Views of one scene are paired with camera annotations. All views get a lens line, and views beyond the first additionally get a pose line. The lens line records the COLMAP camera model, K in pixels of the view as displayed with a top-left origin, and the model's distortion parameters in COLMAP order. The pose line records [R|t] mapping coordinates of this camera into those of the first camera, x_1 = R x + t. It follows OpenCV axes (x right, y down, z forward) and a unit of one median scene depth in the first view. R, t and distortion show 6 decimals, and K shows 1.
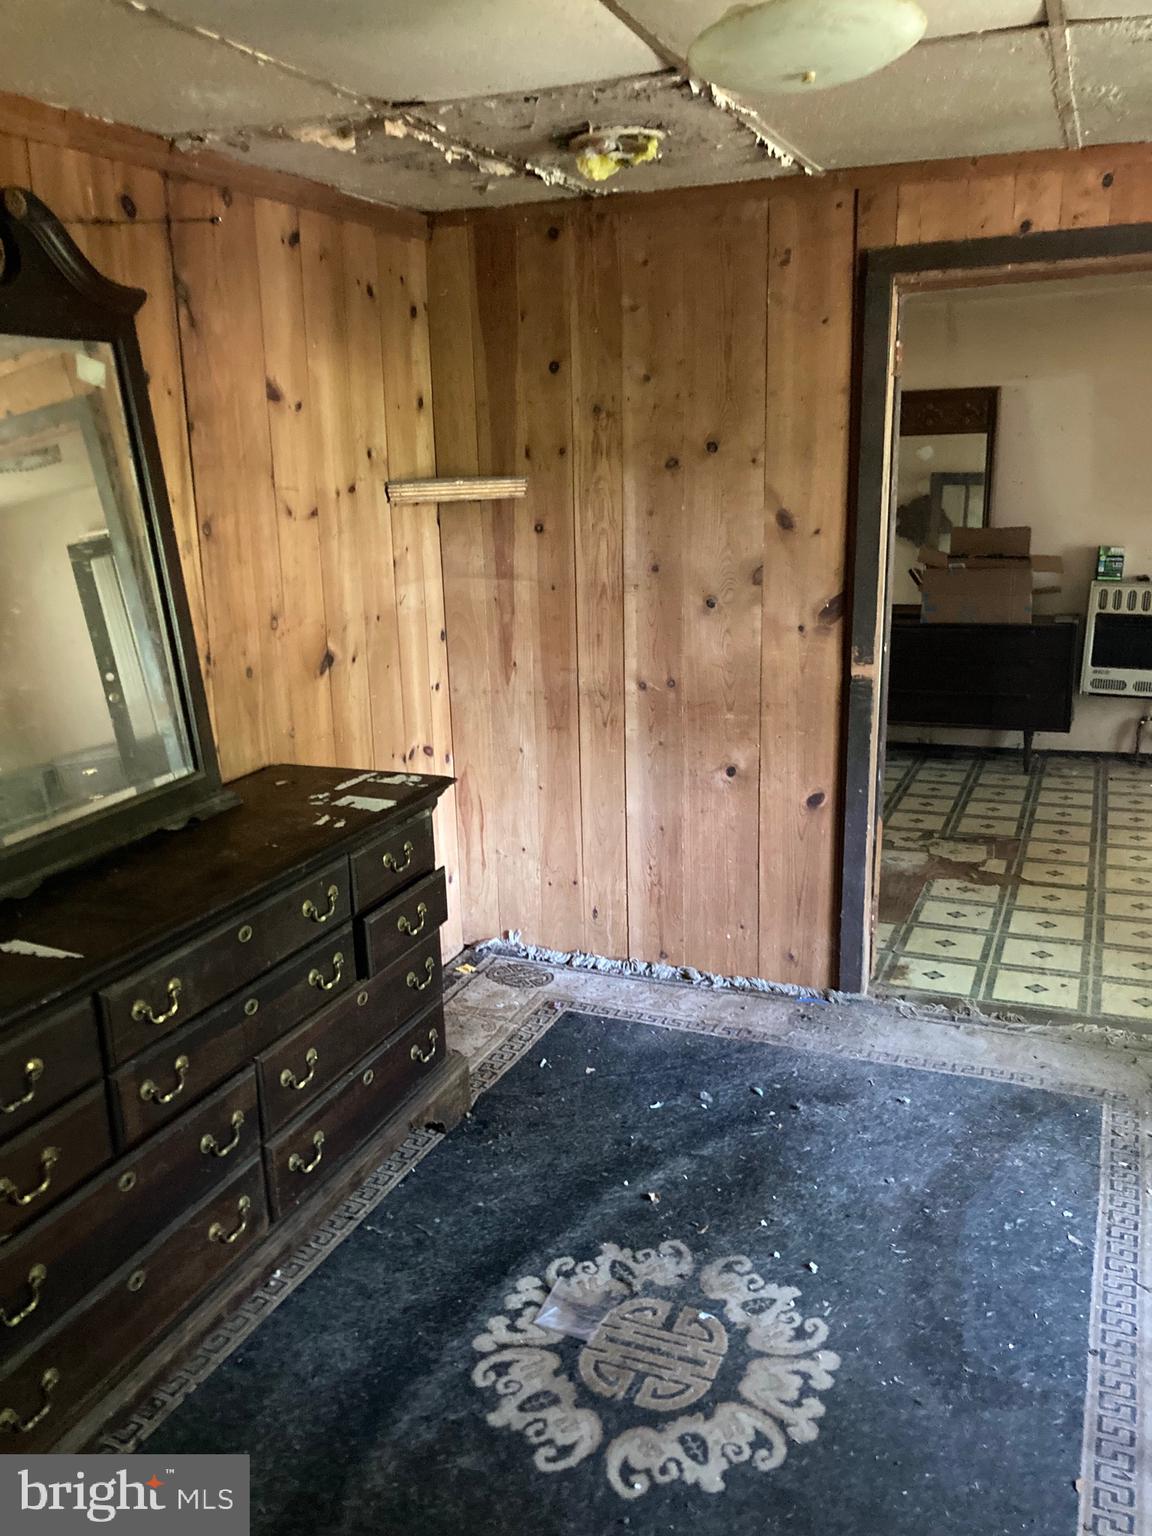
lens RADIAL K [[1262.1, 0, 576.2], [0, 1262.1, 767.9], [0, 0, 1]] dist [0.009824, 0.001573]
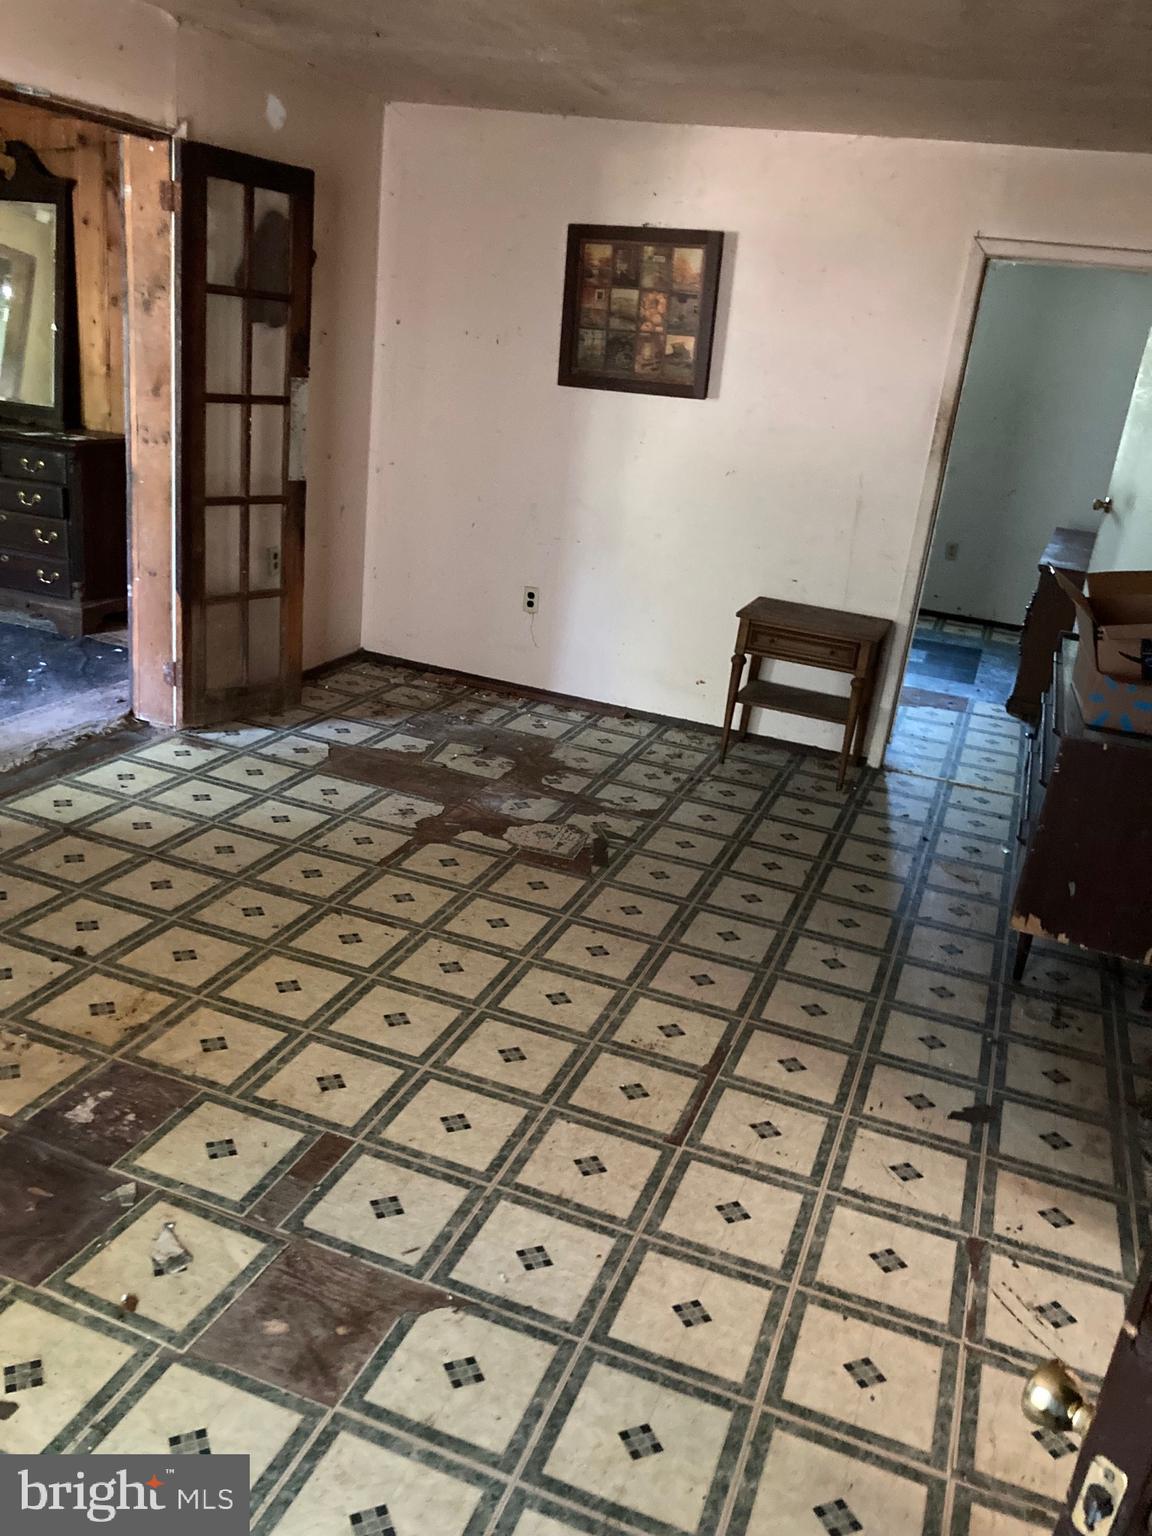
lens RADIAL K [[1262.1, 0, 577.2], [0, 1262.1, 771.8], [0, 0, 1]] dist [0.009824, 0.001573]
pose [[0.047521, 0.360979, -0.931362, 1.199280], [-0.343218, 0.881545, 0.324159, -0.275233], [0.938053, 0.304256, 0.165787, 1.005328]]
